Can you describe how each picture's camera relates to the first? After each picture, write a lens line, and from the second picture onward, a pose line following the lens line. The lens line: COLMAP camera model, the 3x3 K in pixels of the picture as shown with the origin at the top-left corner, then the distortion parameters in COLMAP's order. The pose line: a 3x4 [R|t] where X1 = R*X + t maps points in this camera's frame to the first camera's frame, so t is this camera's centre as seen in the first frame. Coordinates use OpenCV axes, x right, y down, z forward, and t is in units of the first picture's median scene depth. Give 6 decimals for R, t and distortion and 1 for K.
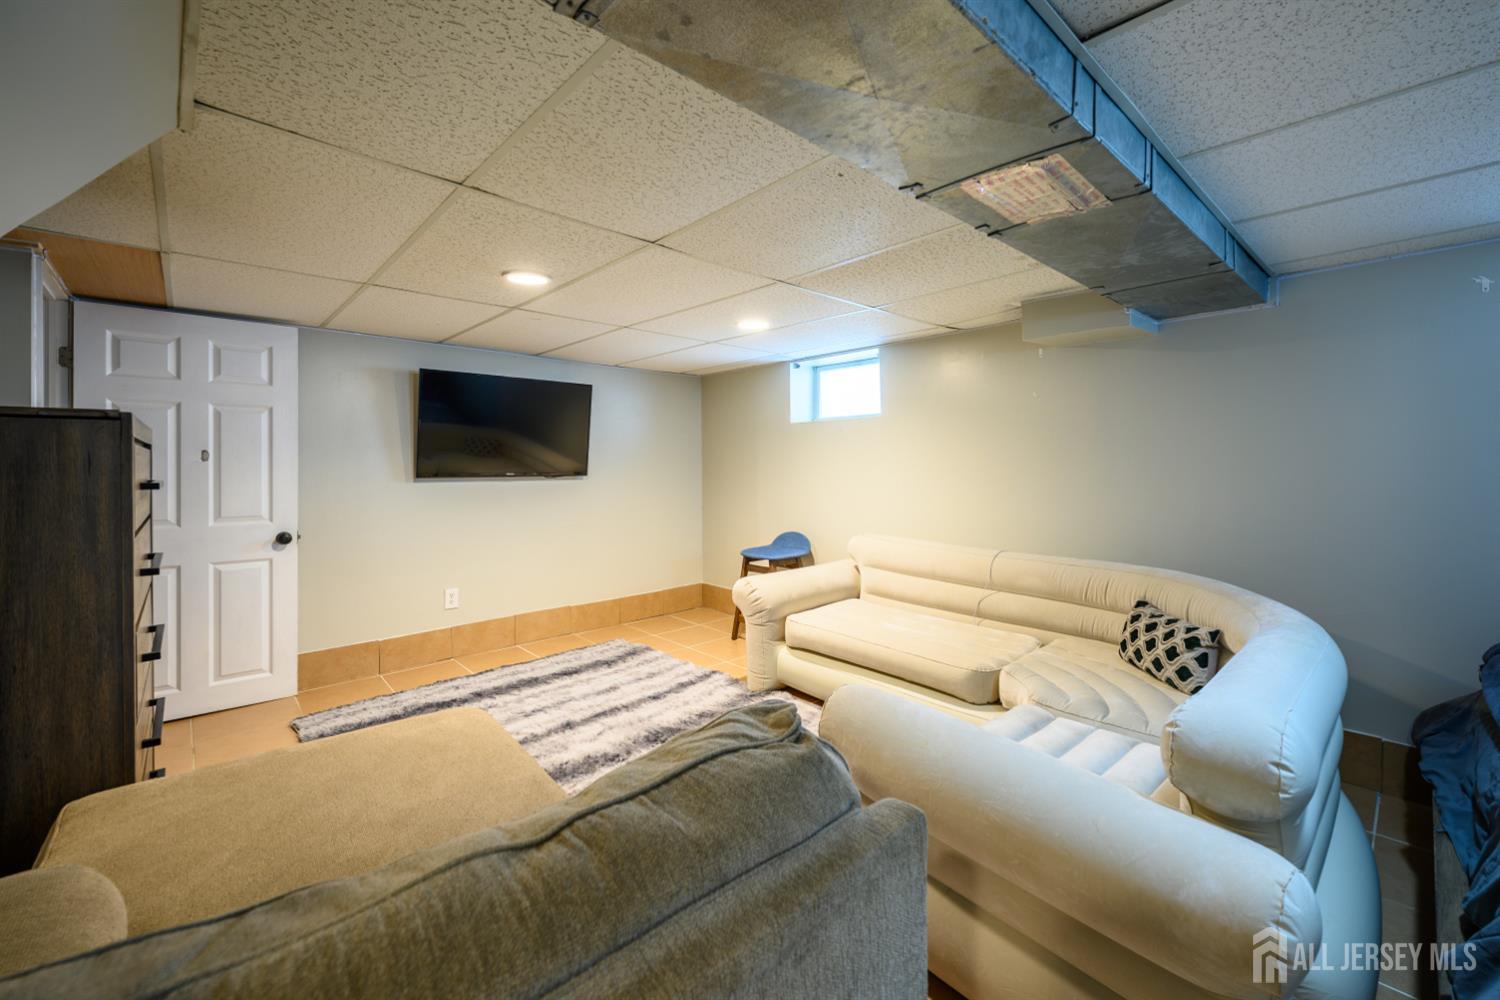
lens RADIAL K [[618.4, 0, 751.2], [0, 618.4, 475.1], [0, 0, 1]] dist [-0.000689, -0.000149]
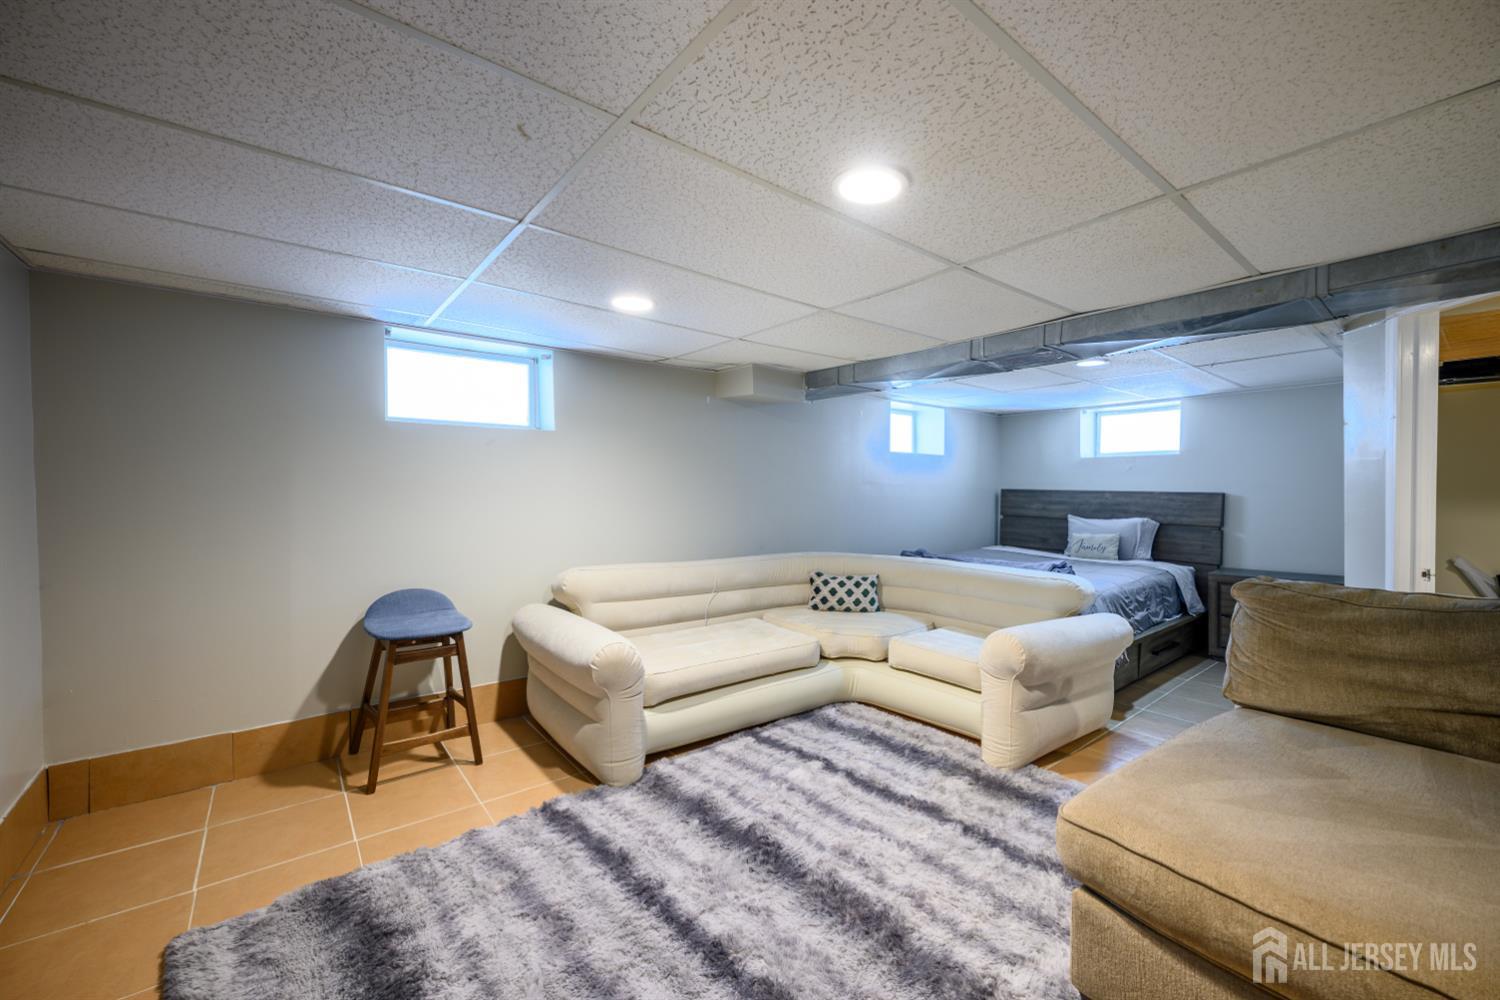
lens RADIAL K [[606.0, 0, 750.0], [0, 606.0, 500.0], [0, 0, 1]] dist [-0.000932, 0.000156]
pose [[0.079331, -0.013249, 0.996760, -0.706361], [0.017816, 0.999771, 0.011871, -0.004705], [-0.996689, 0.016816, 0.079549, 0.774731]]
